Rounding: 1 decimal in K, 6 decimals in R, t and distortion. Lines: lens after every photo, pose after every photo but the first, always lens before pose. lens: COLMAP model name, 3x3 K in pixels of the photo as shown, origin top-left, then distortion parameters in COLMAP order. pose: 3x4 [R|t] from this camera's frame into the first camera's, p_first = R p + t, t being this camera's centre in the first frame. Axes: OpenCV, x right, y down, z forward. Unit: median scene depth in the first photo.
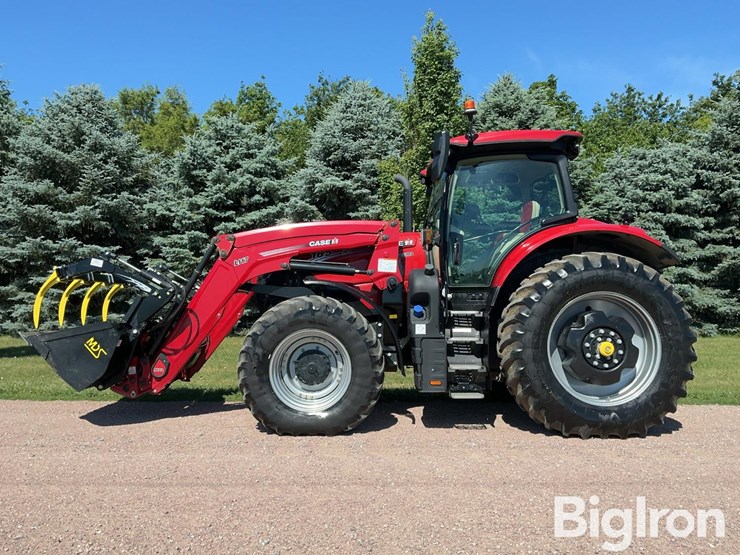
lens RADIAL K [[610.0, 0, 372.2], [0, 610.0, 281.9], [0, 0, 1]] dist [0.117223, -0.226327]
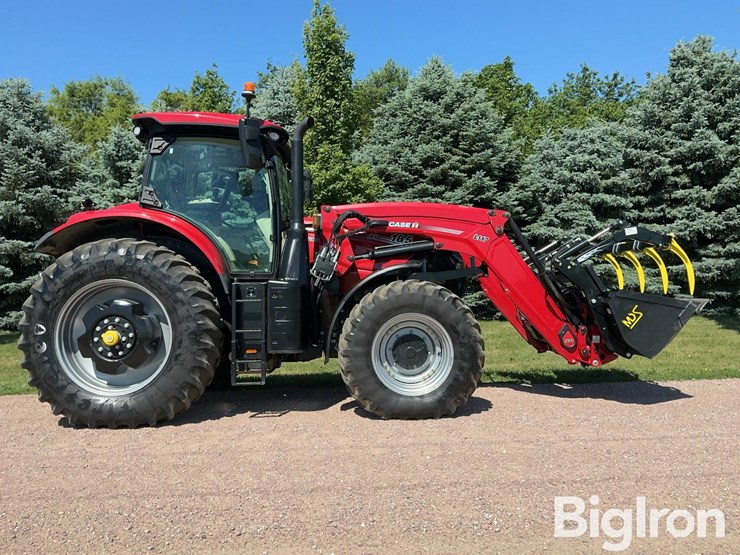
lens RADIAL K [[610.0, 0, 371.5], [0, 610.0, 283.0], [0, 0, 1]] dist [0.117223, -0.226327]
pose [[0.999632, -0.026338, 0.006450, 0.110058], [0.026189, 0.999411, 0.022173, 0.002436], [-0.007030, -0.021996, 0.999733, 0.000461]]
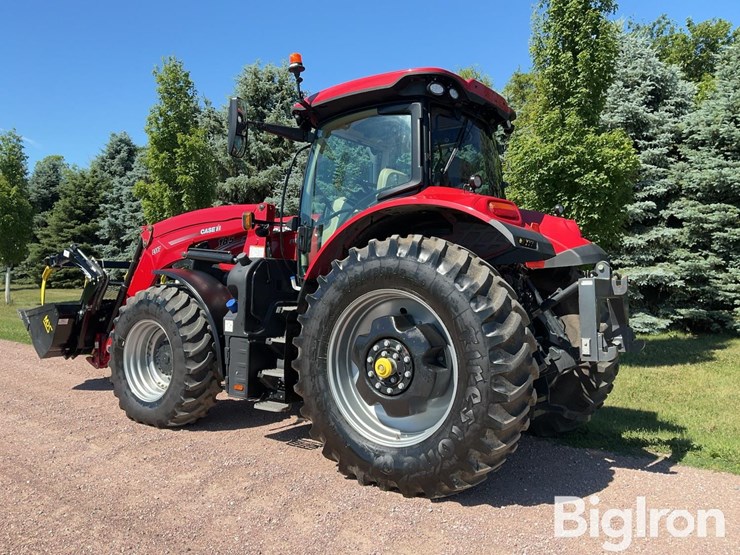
lens RADIAL K [[610.0, 0, 375.5], [0, 610.0, 283.4], [0, 0, 1]] dist [0.117223, -0.226327]
pose [[0.800340, 0.019592, -0.599226, 0.266369], [0.005115, 0.999206, 0.039502, -0.006384], [0.599525, -0.034680, 0.799605, 0.140065]]
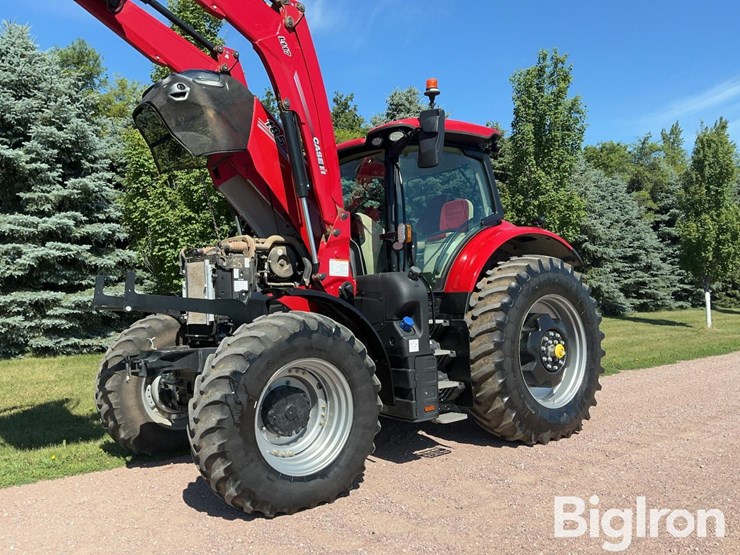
lens RADIAL K [[610.0, 0, 371.0], [0, 610.0, 281.4], [0, 0, 1]] dist [0.117223, -0.226327]
pose [[0.795269, -0.016069, 0.606044, -0.157509], [0.011698, 0.999869, 0.011160, -0.006605], [-0.606144, -0.001785, 0.795353, 0.128217]]
